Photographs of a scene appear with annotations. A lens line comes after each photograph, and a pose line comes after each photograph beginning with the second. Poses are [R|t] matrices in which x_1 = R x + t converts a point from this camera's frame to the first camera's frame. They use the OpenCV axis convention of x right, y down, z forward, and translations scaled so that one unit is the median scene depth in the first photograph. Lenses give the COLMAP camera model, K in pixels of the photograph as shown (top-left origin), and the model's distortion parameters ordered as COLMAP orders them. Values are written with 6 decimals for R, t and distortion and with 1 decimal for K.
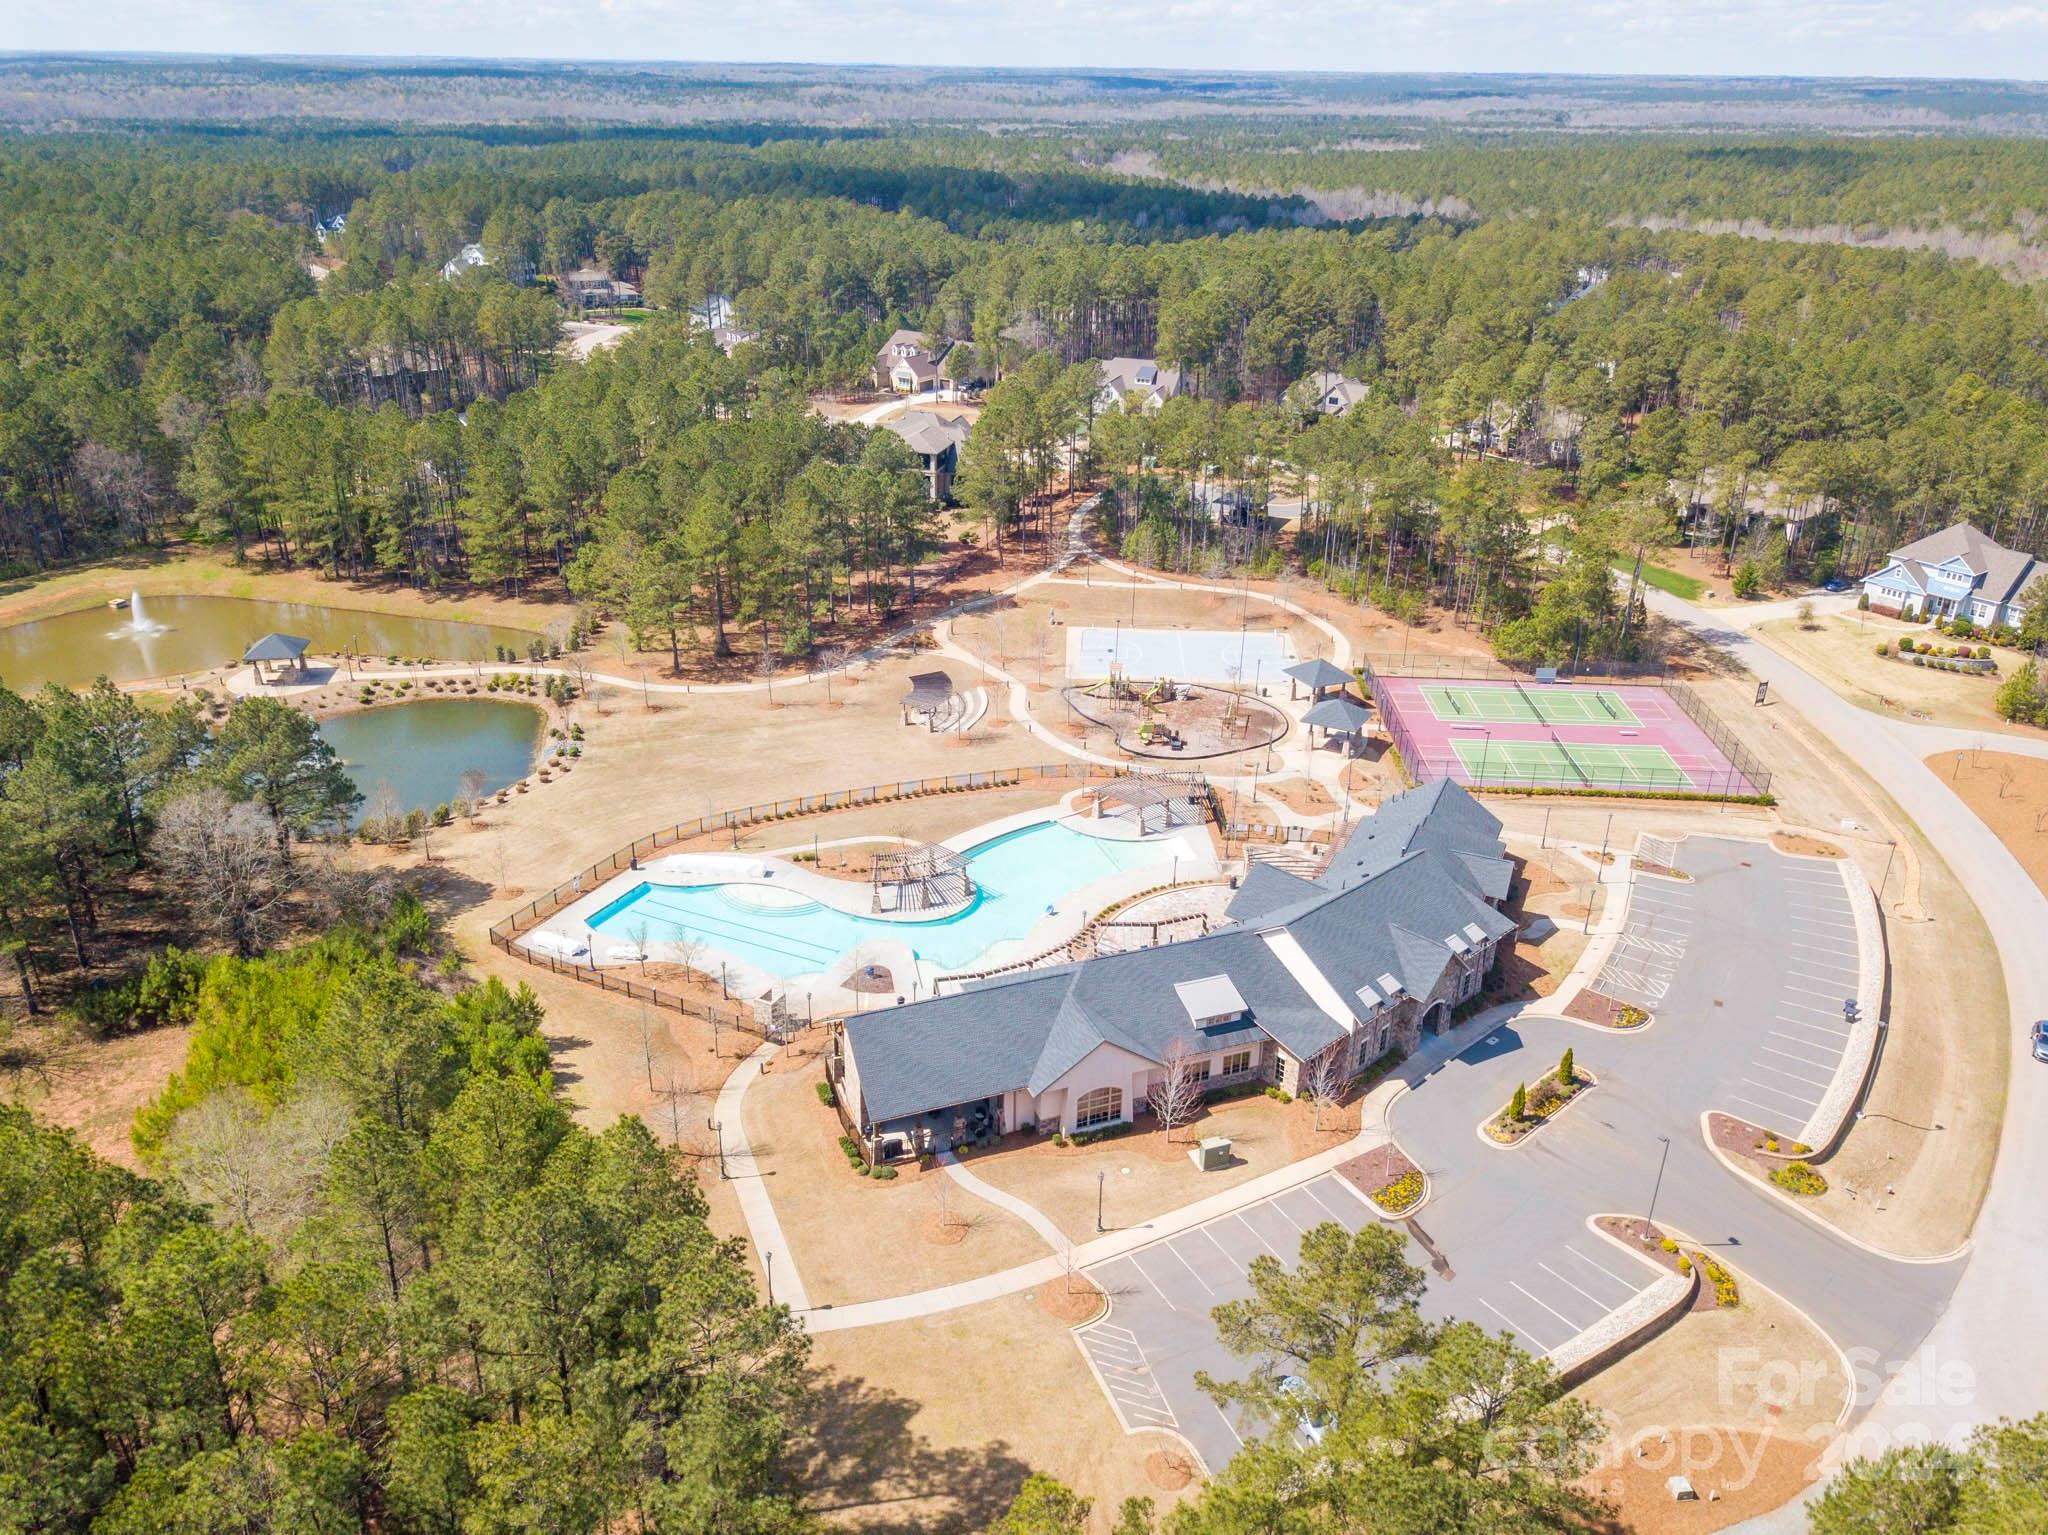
lens RADIAL K [[1576.2, 0, 1010.2], [0, 1576.2, 775.2], [0, 0, 1]] dist [0.006078, -0.001913]
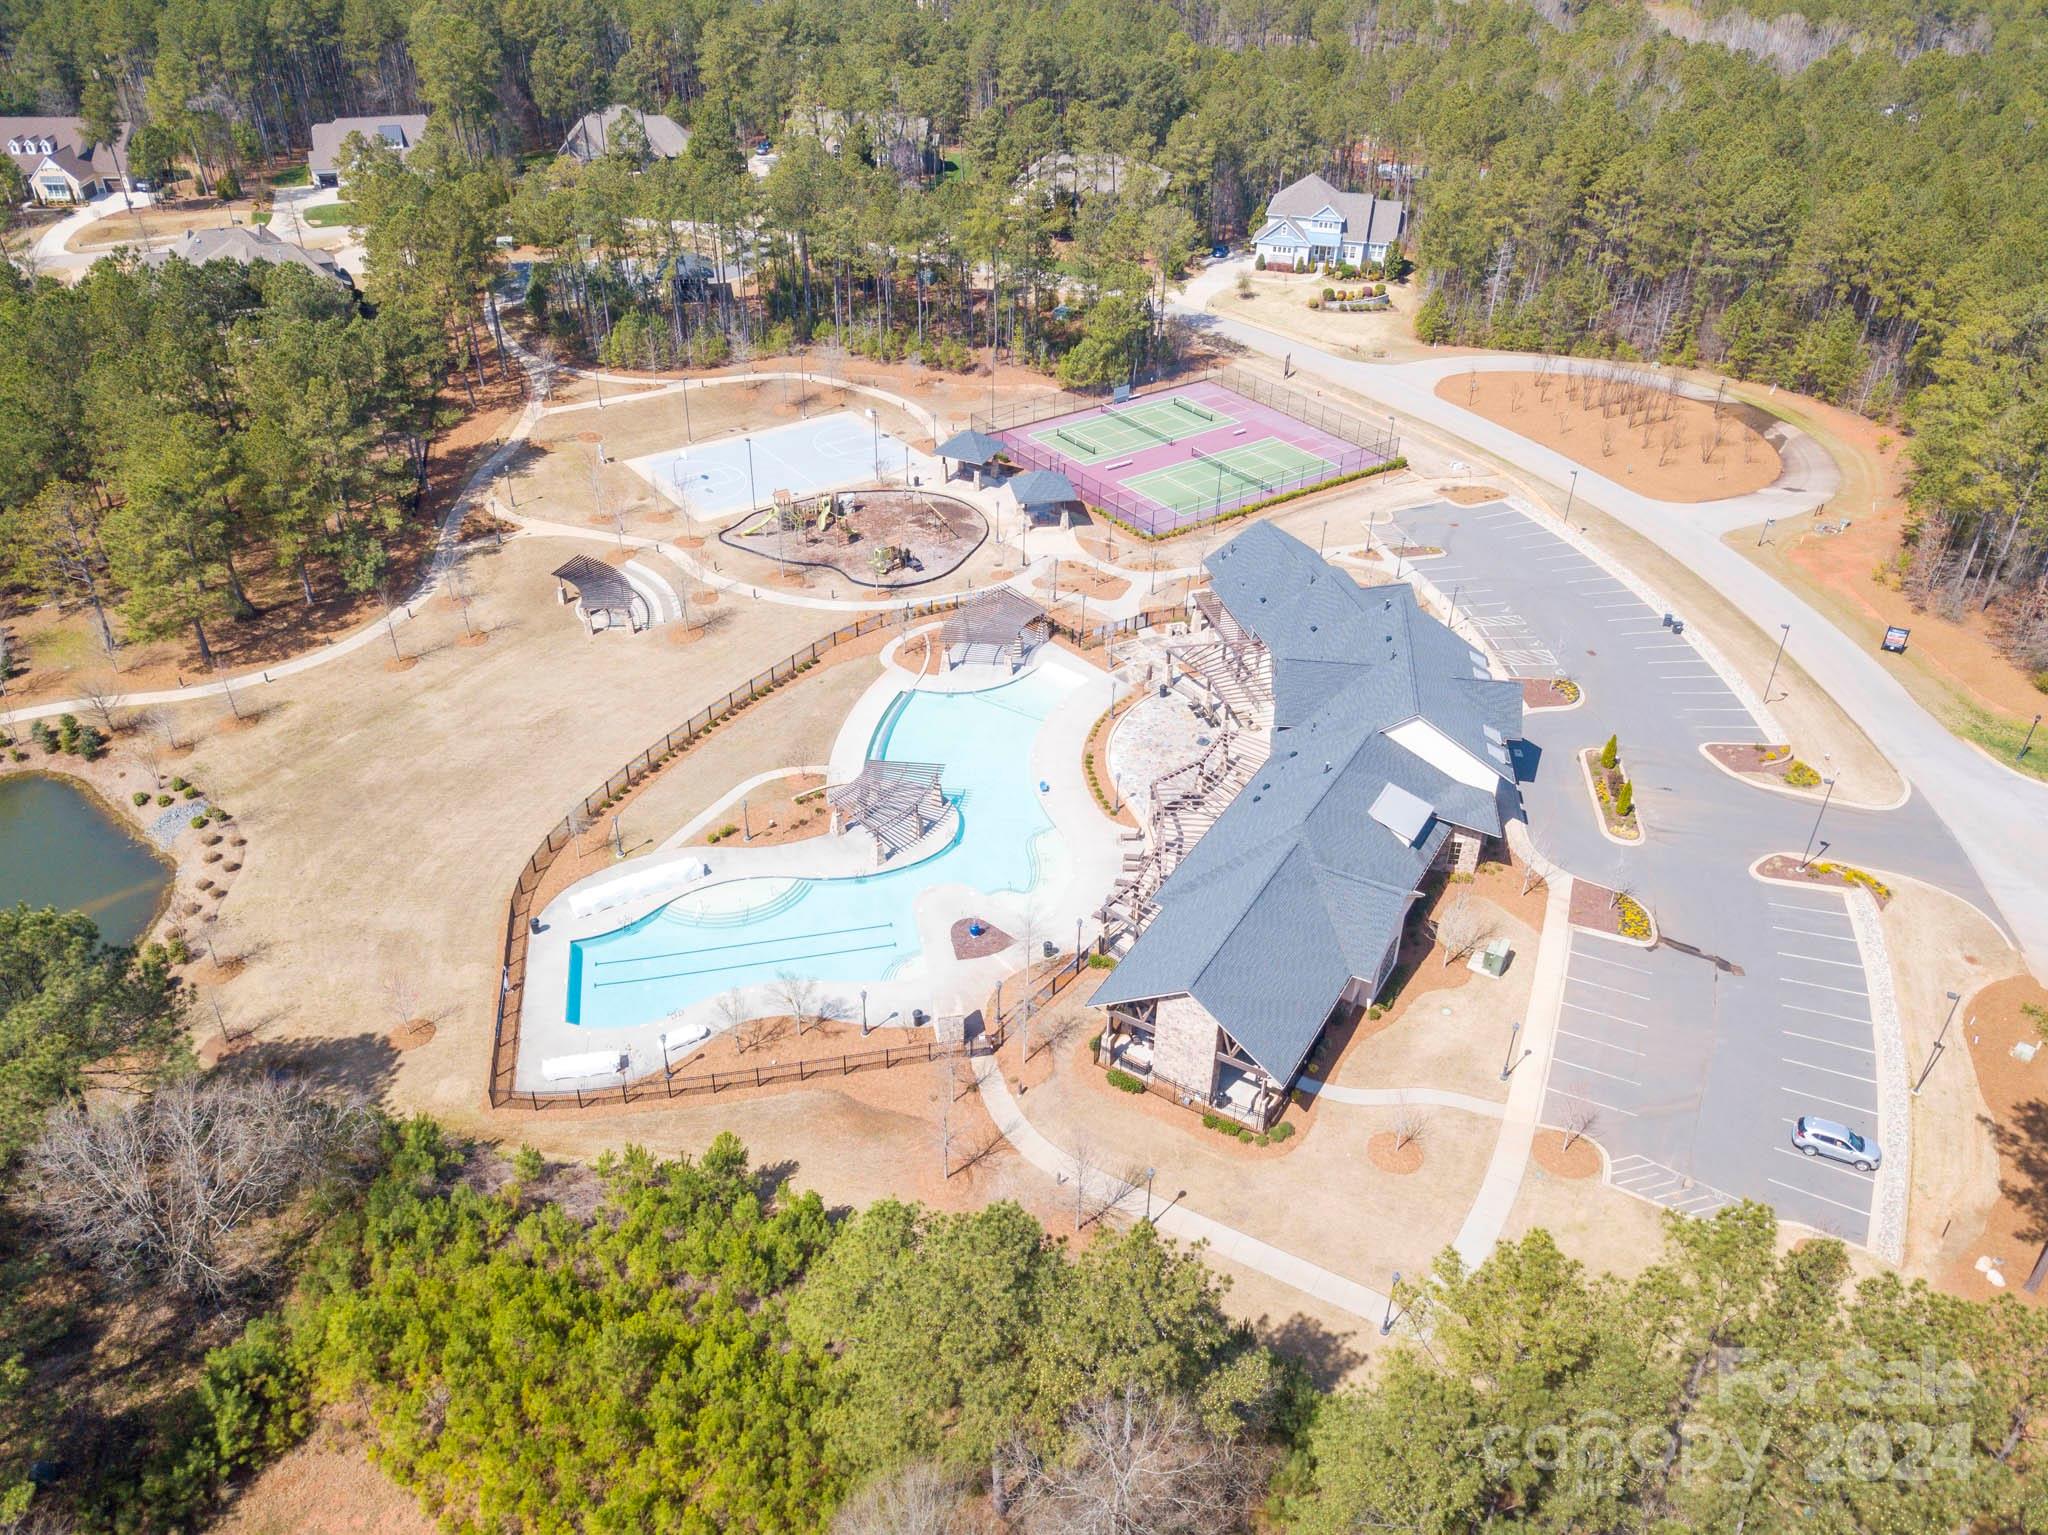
lens RADIAL K [[1576.2, 0, 1010.2], [0, 1576.2, 775.2], [0, 0, 1]] dist [0.006078, -0.001913]
pose [[0.784513, -0.345698, 0.514813, -0.353784], [0.253470, 0.936438, 0.242562, -0.110447], [-0.565944, -0.059804, 0.822272, 0.233859]]
